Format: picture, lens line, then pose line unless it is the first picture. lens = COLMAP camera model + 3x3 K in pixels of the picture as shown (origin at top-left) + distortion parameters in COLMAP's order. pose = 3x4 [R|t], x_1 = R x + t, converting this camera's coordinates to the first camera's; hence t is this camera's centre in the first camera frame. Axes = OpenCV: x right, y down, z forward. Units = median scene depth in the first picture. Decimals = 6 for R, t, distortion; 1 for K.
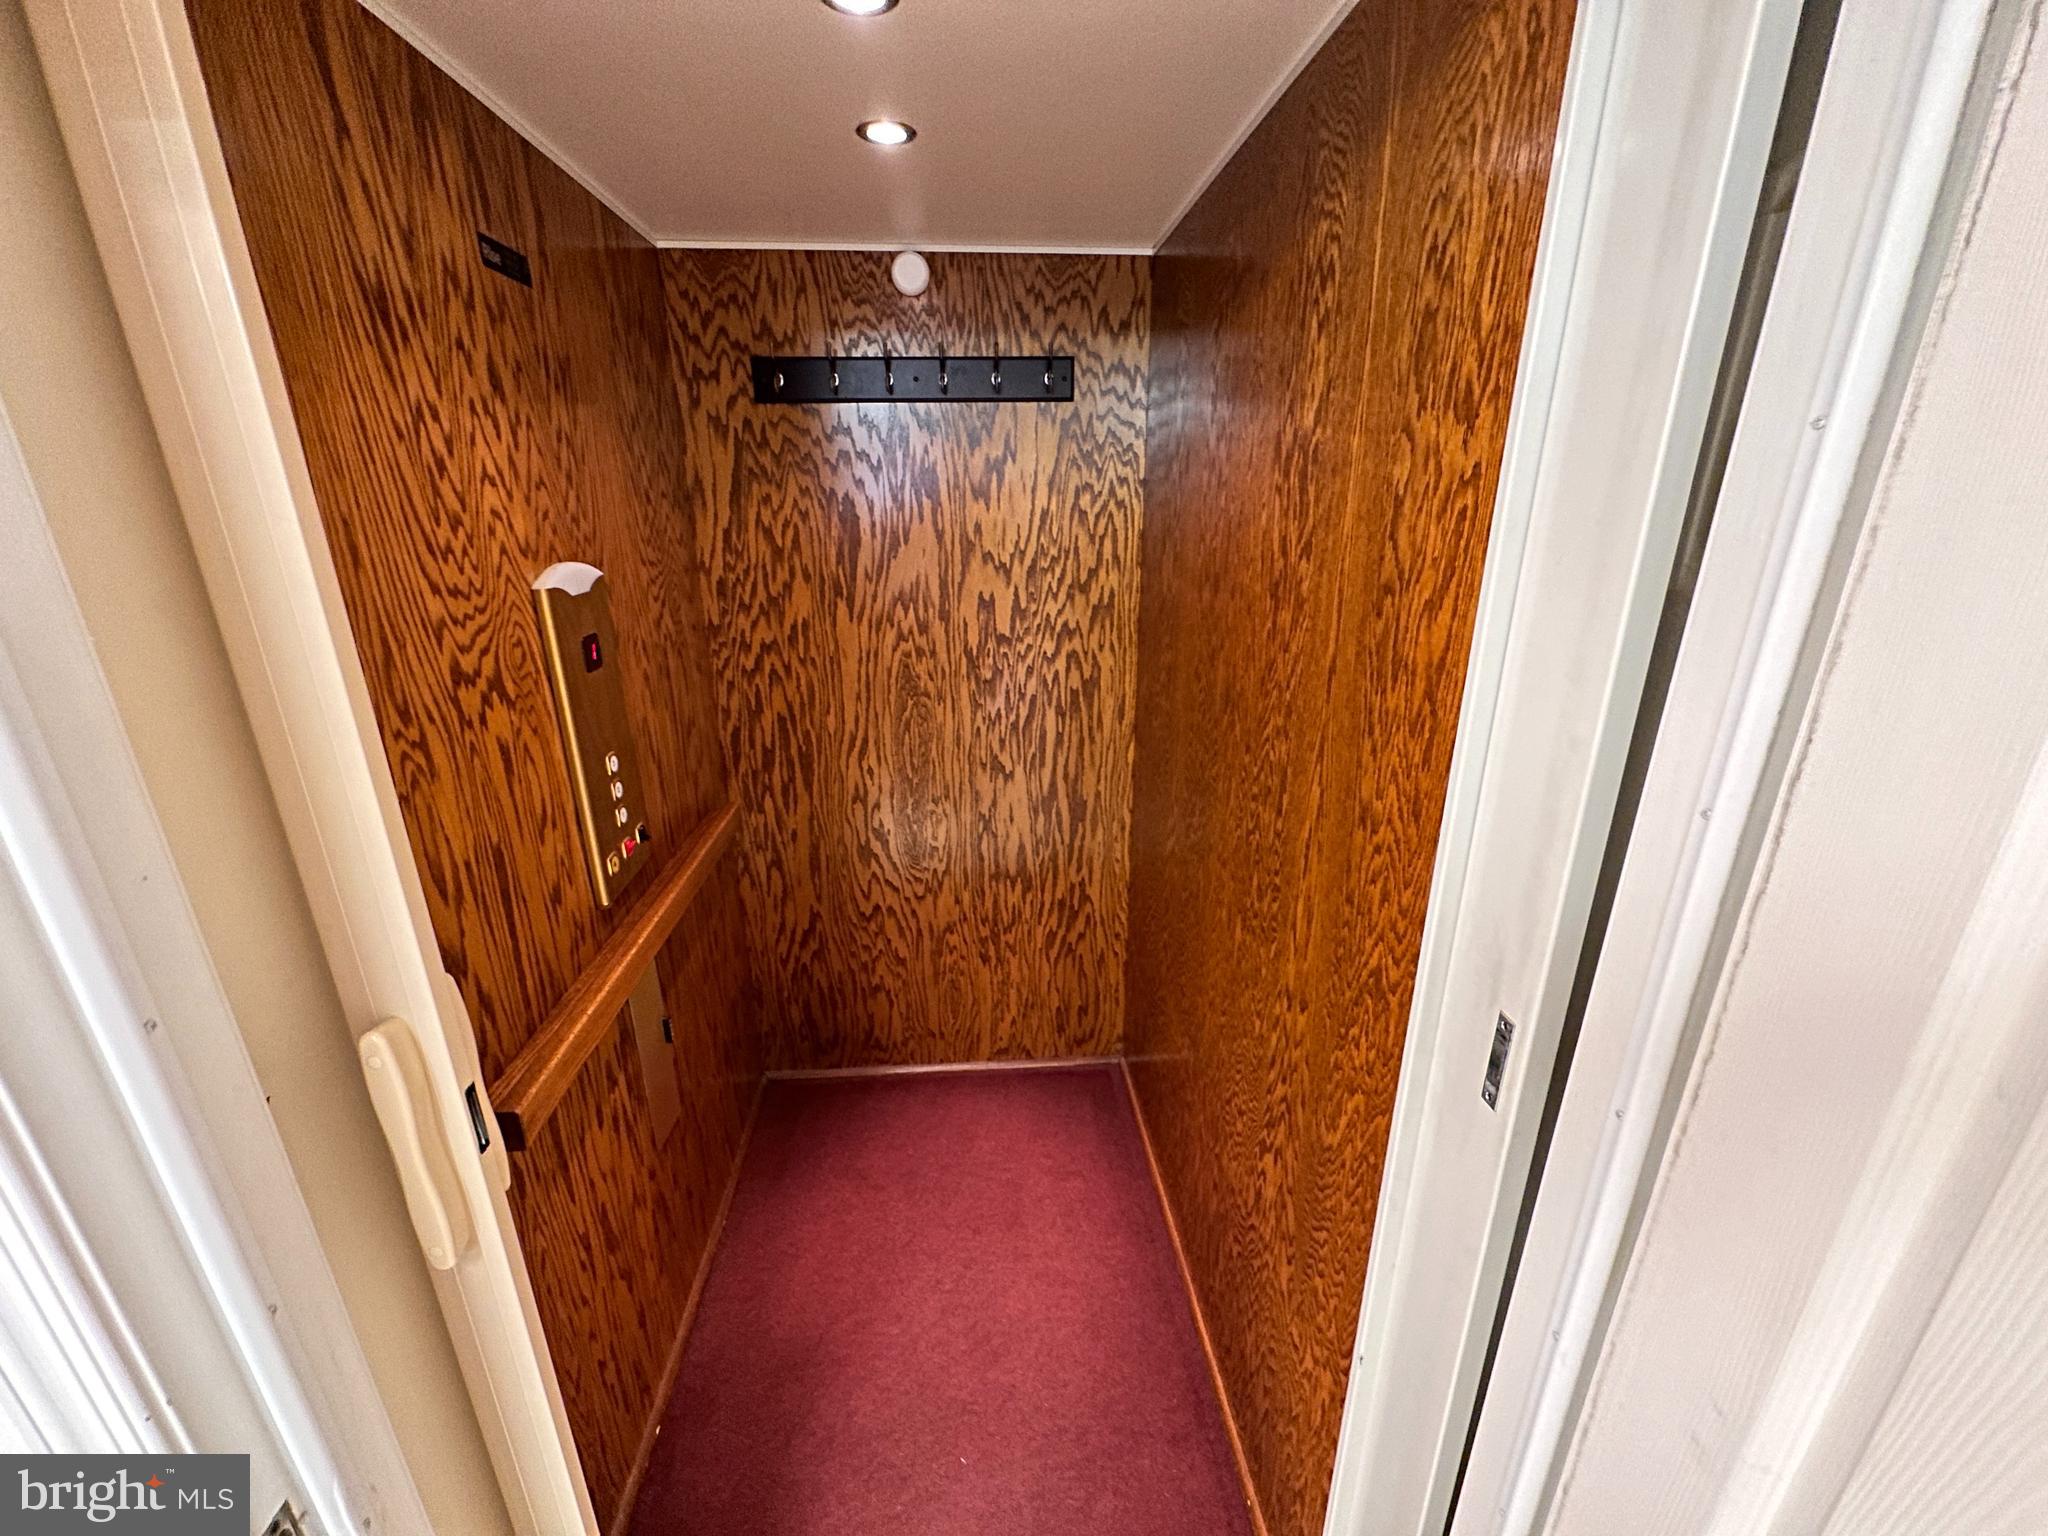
lens RADIAL K [[821.6, 0, 1022.0], [0, 821.6, 776.3], [0, 0, 1]] dist [-0.006662, 0.000247]
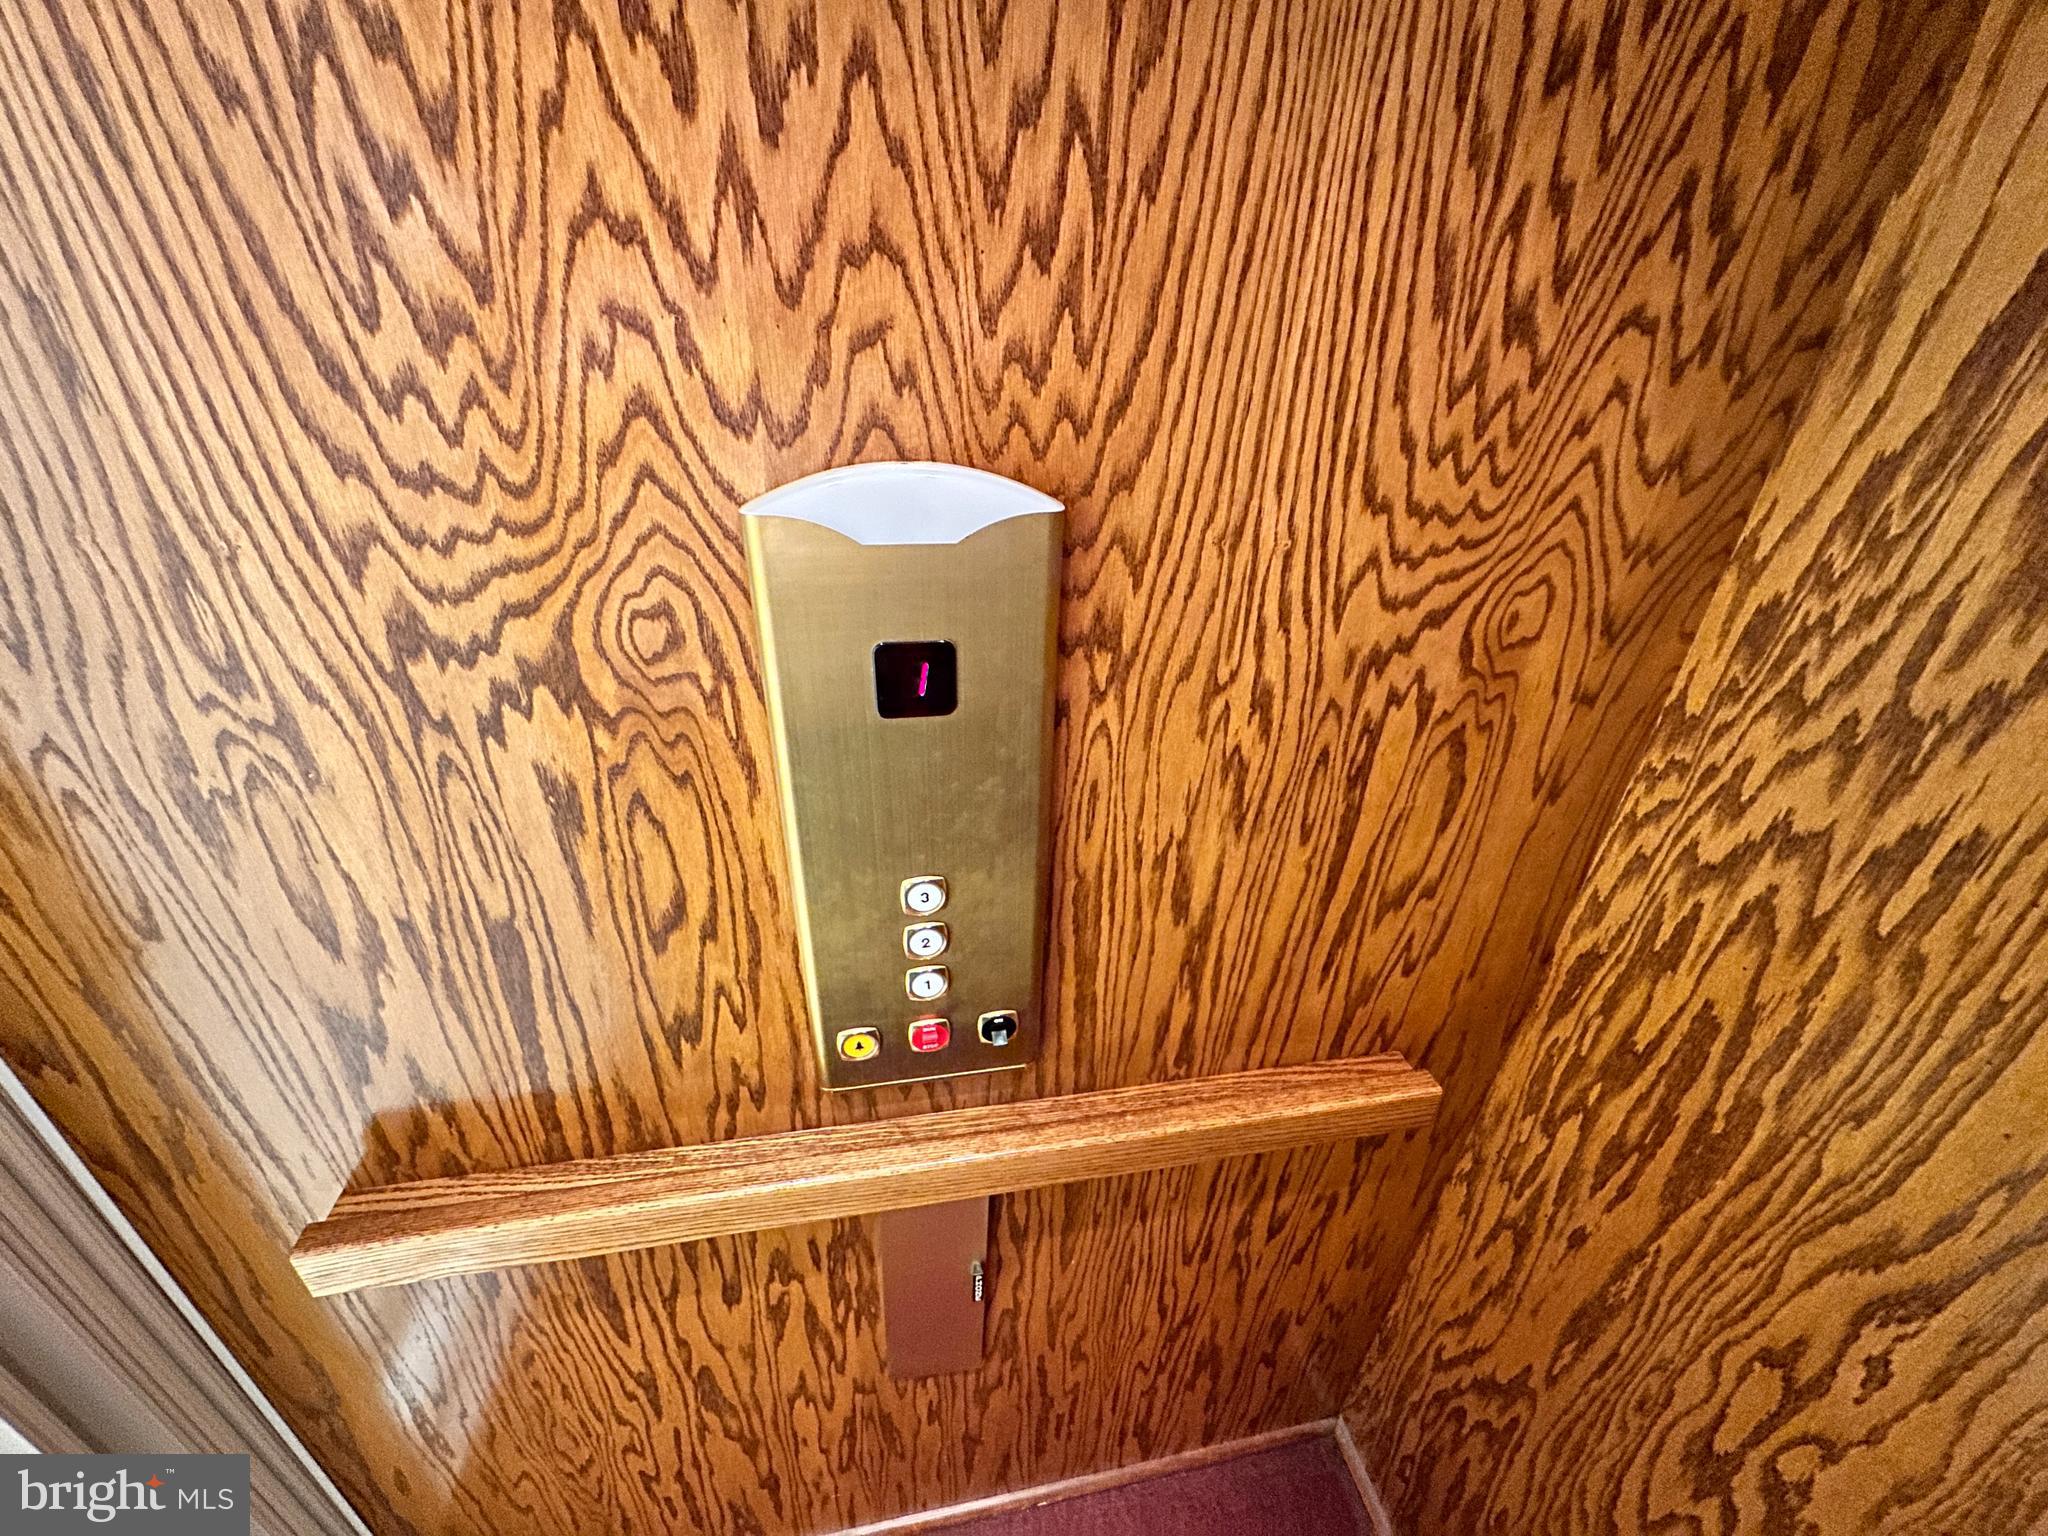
lens RADIAL K [[821.6, 0, 1019.2], [0, 821.6, 767.3], [0, 0, 1]] dist [-0.006662, 0.000247]
pose [[0.115181, 0.484012, -0.867448, -0.144557], [-0.360122, 0.834198, 0.417643, -0.380225], [0.925768, 0.264283, 0.270387, 1.147339]]
